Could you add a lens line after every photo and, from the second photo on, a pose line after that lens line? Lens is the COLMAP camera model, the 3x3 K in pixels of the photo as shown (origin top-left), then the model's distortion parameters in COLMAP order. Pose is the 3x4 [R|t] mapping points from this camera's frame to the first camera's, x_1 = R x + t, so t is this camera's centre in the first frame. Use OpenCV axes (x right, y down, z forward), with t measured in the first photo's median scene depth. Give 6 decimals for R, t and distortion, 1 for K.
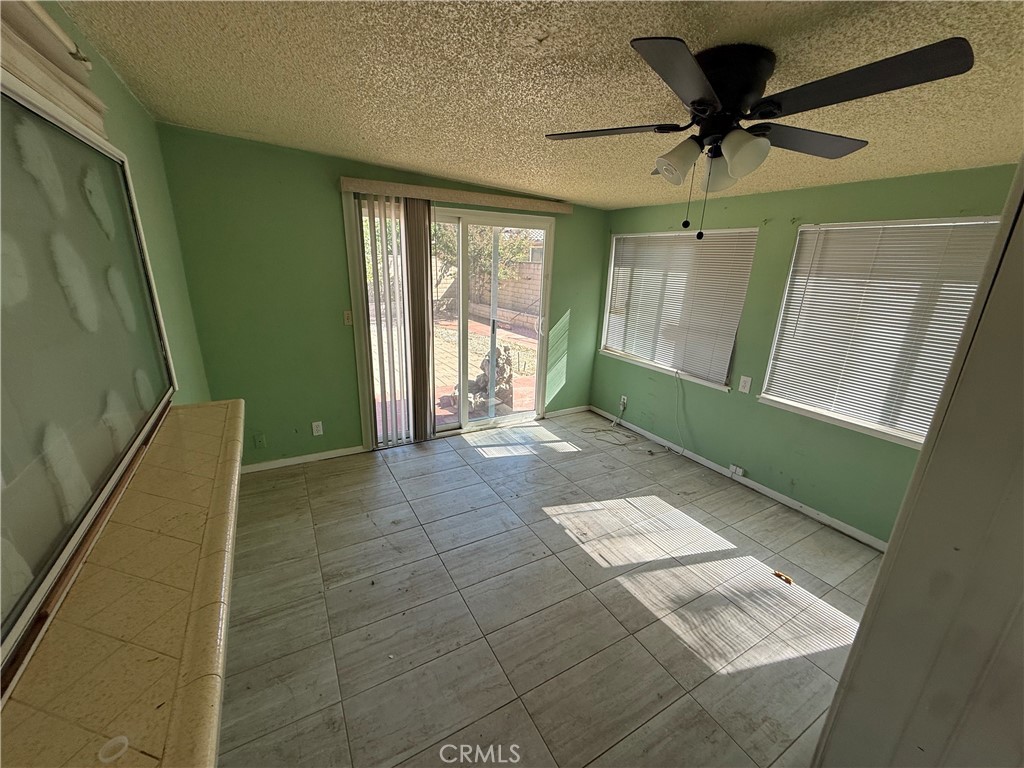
lens RADIAL K [[409.3, 0, 510.5], [0, 409.3, 382.8], [0, 0, 1]] dist [0.001707, 0.000361]
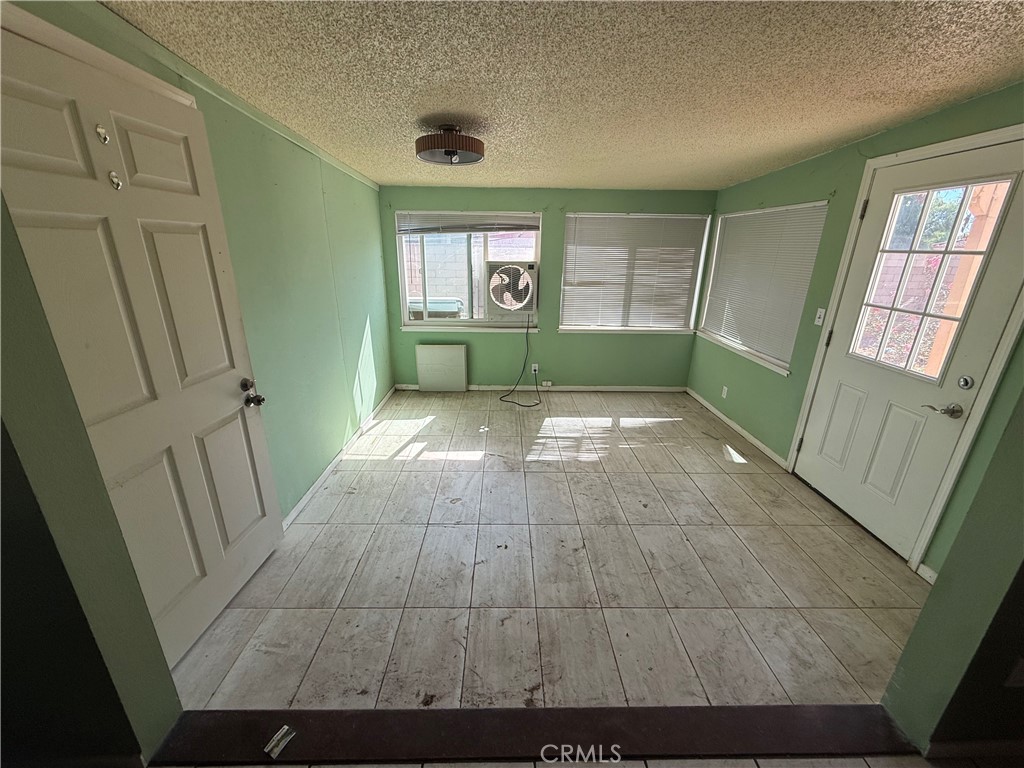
lens RADIAL K [[409.3, 0, 513.4], [0, 409.3, 383.4], [0, 0, 1]] dist [0.001707, 0.000361]
pose [[0.475978, -0.308335, 0.823635, -0.694129], [0.260457, 0.943935, 0.202852, -0.112031], [-0.840004, 0.117969, 0.529600, 0.334939]]
